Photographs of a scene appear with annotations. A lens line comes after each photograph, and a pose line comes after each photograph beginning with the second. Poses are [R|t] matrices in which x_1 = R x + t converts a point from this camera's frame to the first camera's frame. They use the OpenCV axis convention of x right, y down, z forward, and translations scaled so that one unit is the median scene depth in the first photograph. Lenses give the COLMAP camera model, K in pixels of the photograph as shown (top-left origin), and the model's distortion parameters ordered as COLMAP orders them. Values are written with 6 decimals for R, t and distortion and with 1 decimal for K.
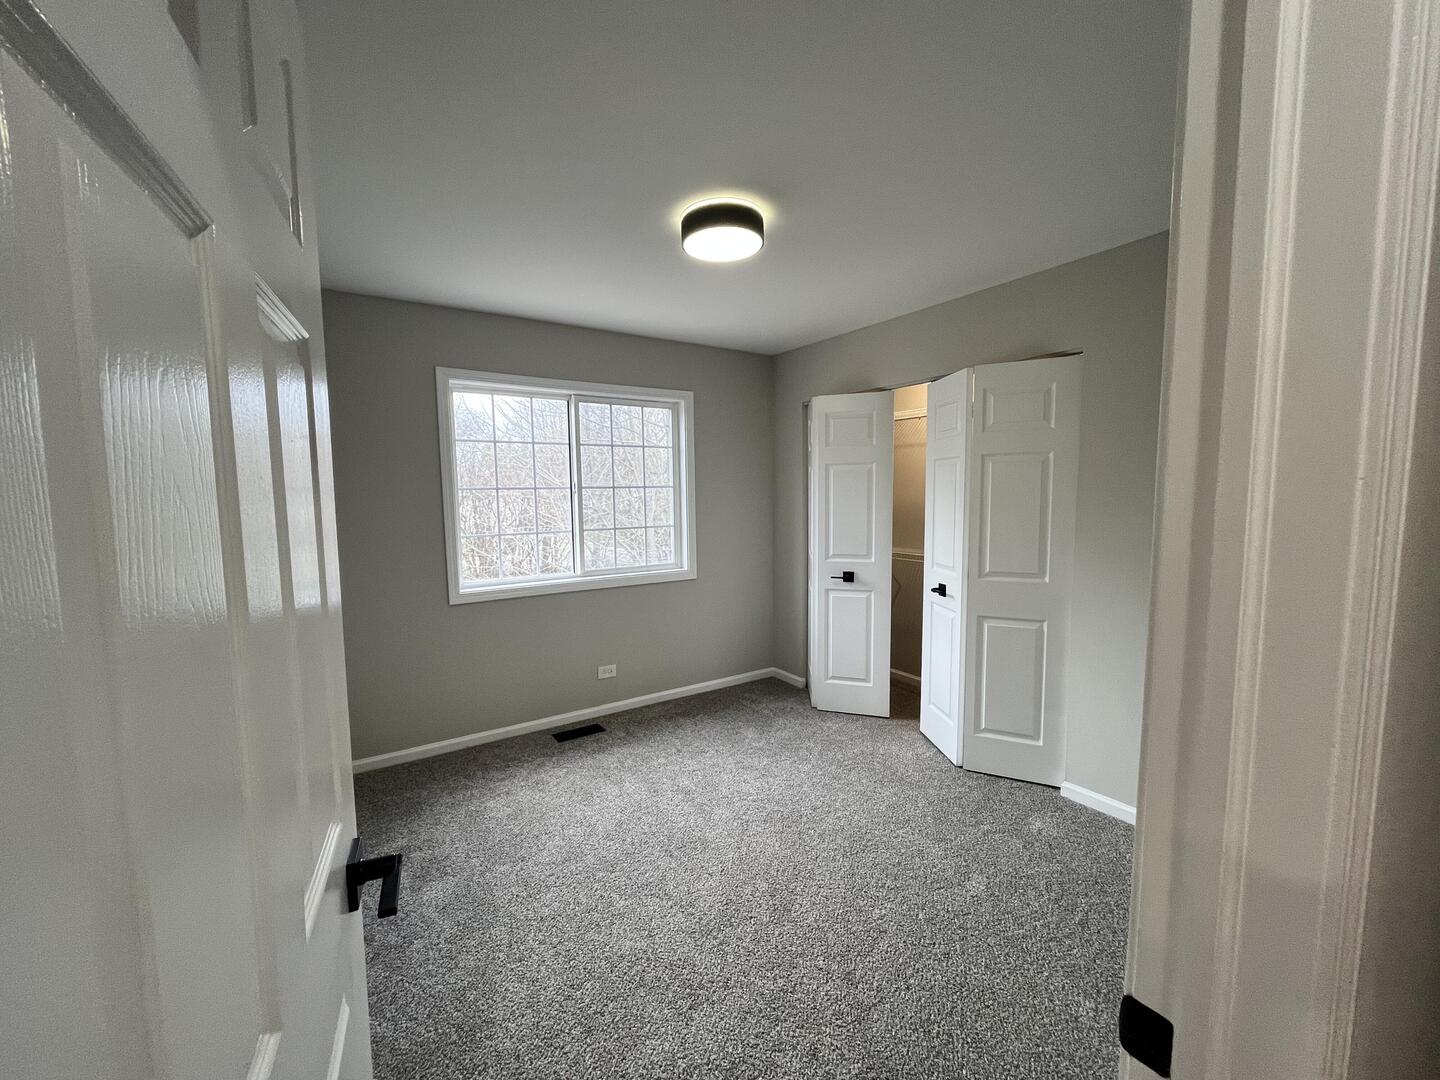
lens RADIAL K [[581.2, 0, 715.8], [0, 581.2, 543.4], [0, 0, 1]] dist [-0.003524, -0.000158]
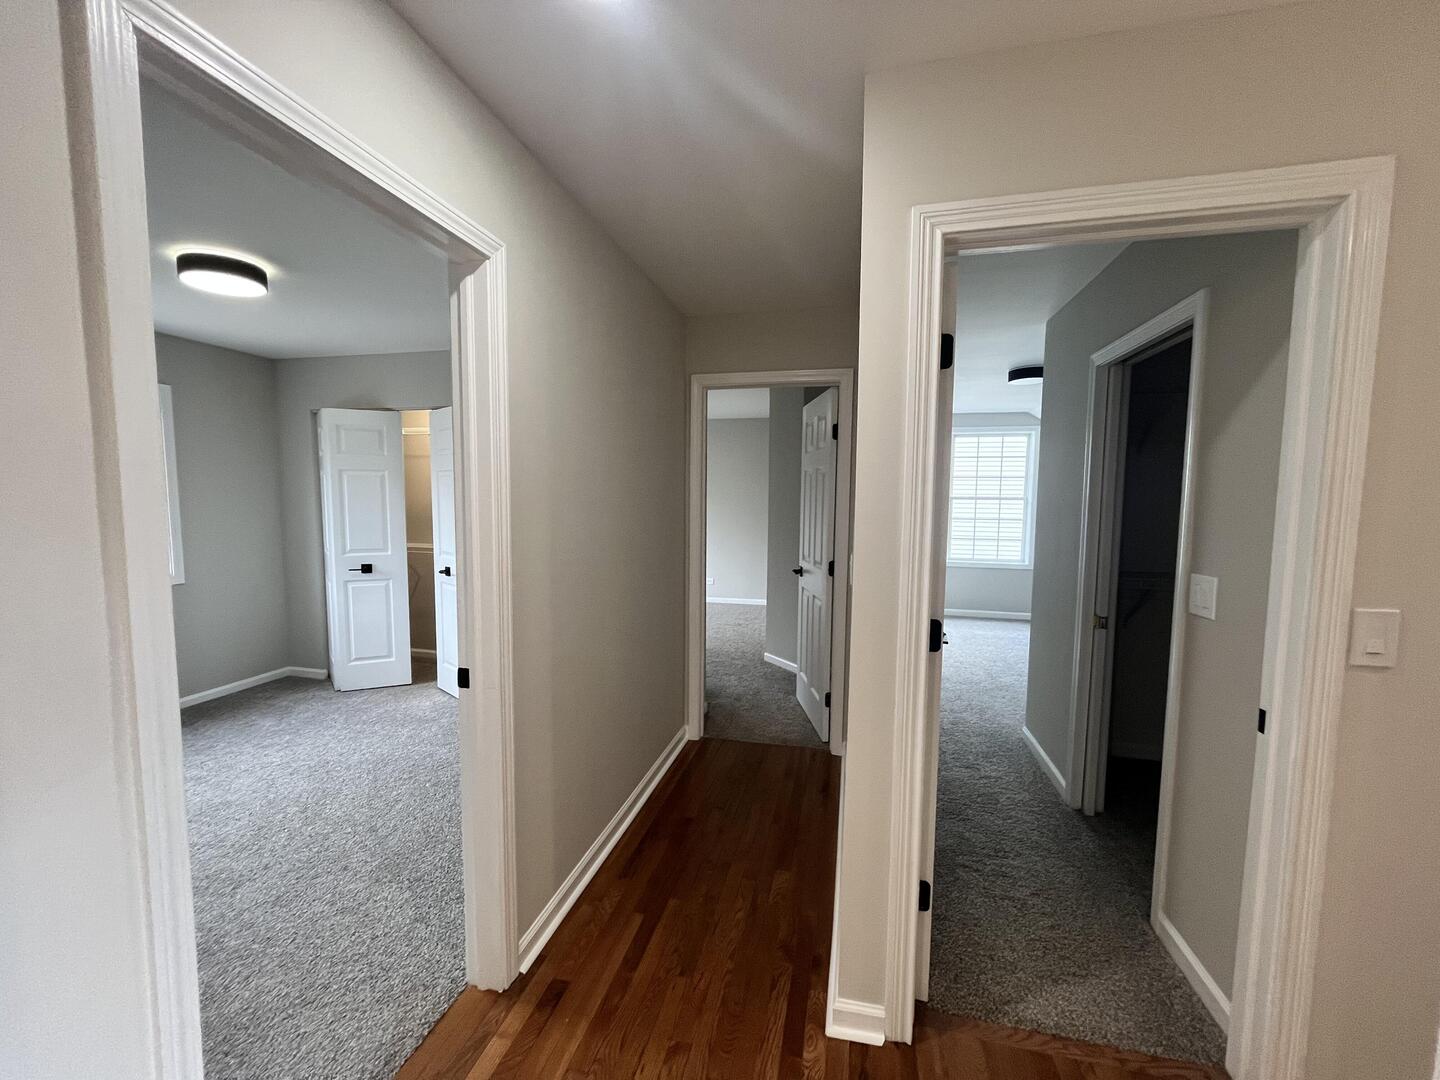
lens RADIAL K [[581.2, 0, 715.8], [0, 581.2, 543.4], [0, 0, 1]] dist [-0.003524, -0.000158]
pose [[0.730876, -0.039294, 0.681378, -0.049225], [0.046623, 0.998884, 0.007594, 0.032192], [-0.680916, 0.026218, 0.731892, -0.323728]]
